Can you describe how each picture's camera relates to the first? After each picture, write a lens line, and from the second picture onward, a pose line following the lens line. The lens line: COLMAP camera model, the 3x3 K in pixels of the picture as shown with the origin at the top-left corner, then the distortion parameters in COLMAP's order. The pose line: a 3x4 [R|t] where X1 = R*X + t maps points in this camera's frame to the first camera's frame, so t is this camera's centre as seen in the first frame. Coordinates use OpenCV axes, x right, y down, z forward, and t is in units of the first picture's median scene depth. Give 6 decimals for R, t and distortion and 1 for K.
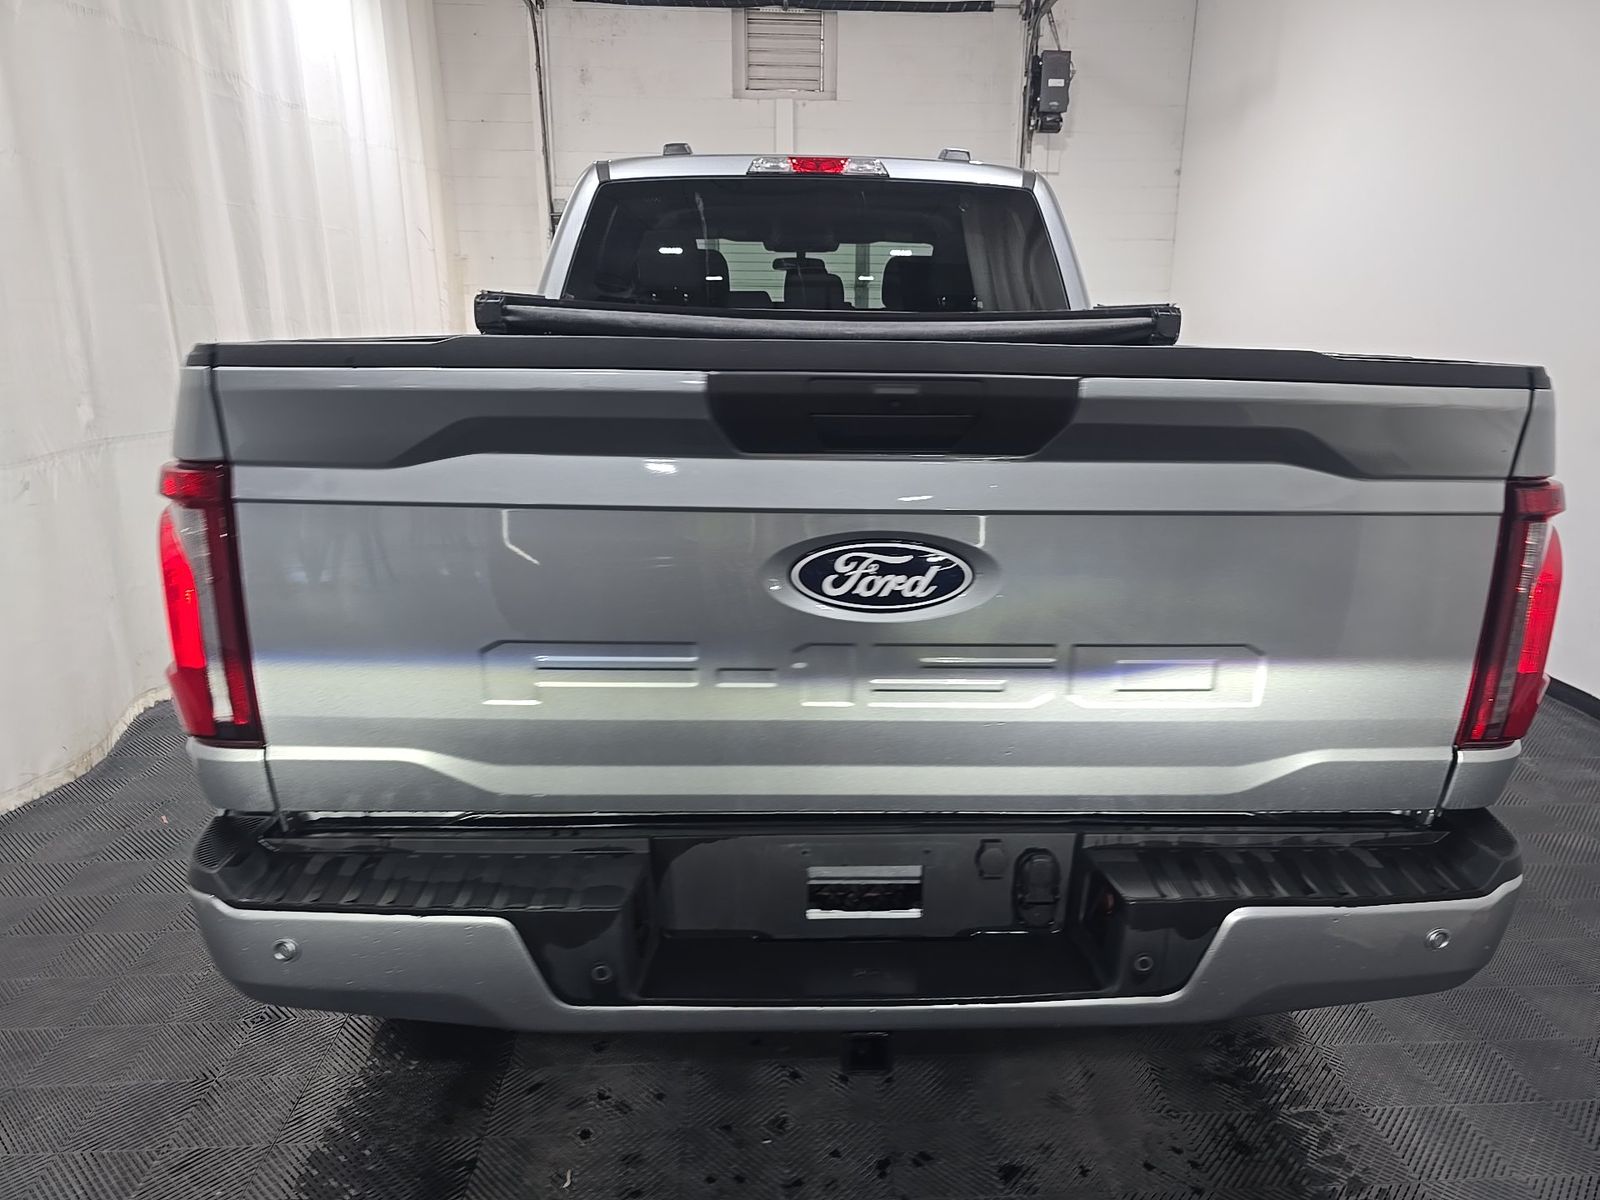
lens RADIAL K [[1079.0, 0, 817.2], [0, 1079.0, 601.5], [0, 0, 1]] dist [0.042706, -0.042500]
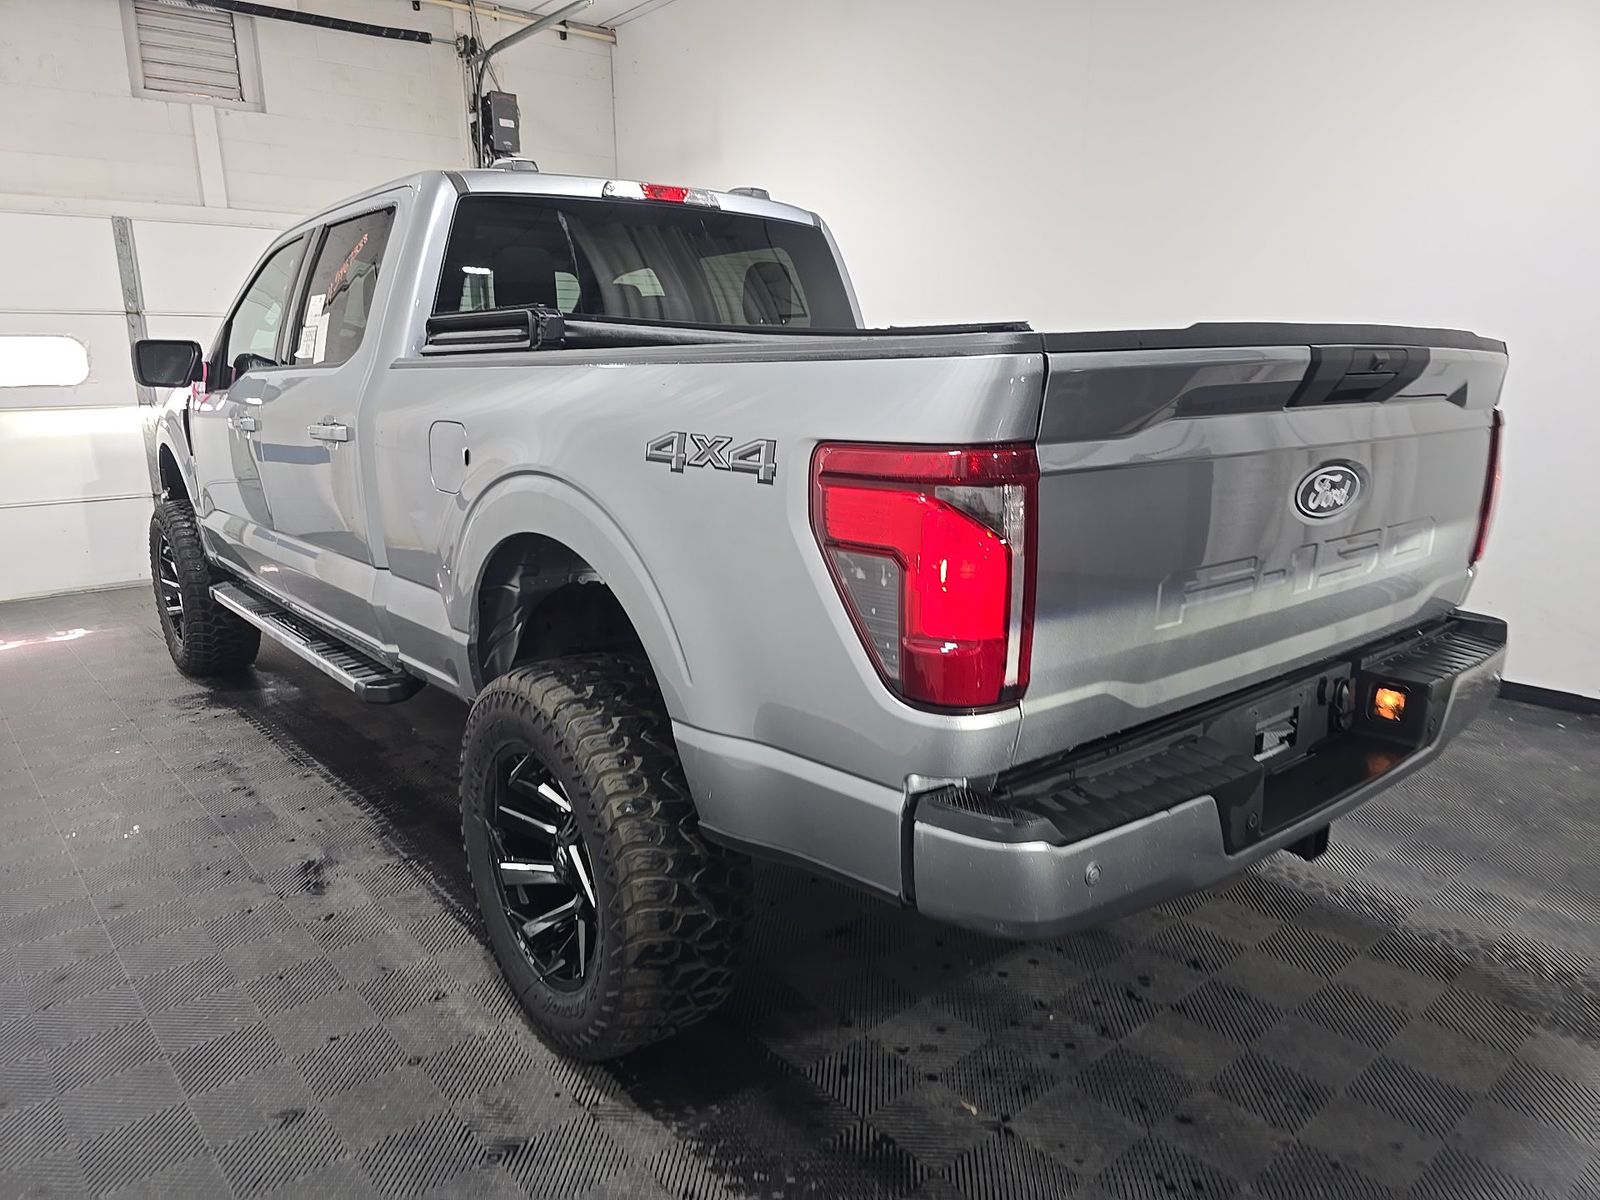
lens RADIAL K [[1079.0, 0, 817.2], [0, 1079.0, 601.5], [0, 0, 1]] dist [0.042706, -0.042500]
pose [[0.788980, -0.150473, 0.595708, -0.563030], [0.171712, 0.984916, 0.021362, -0.011173], [-0.589937, 0.085436, 0.802917, 0.105573]]
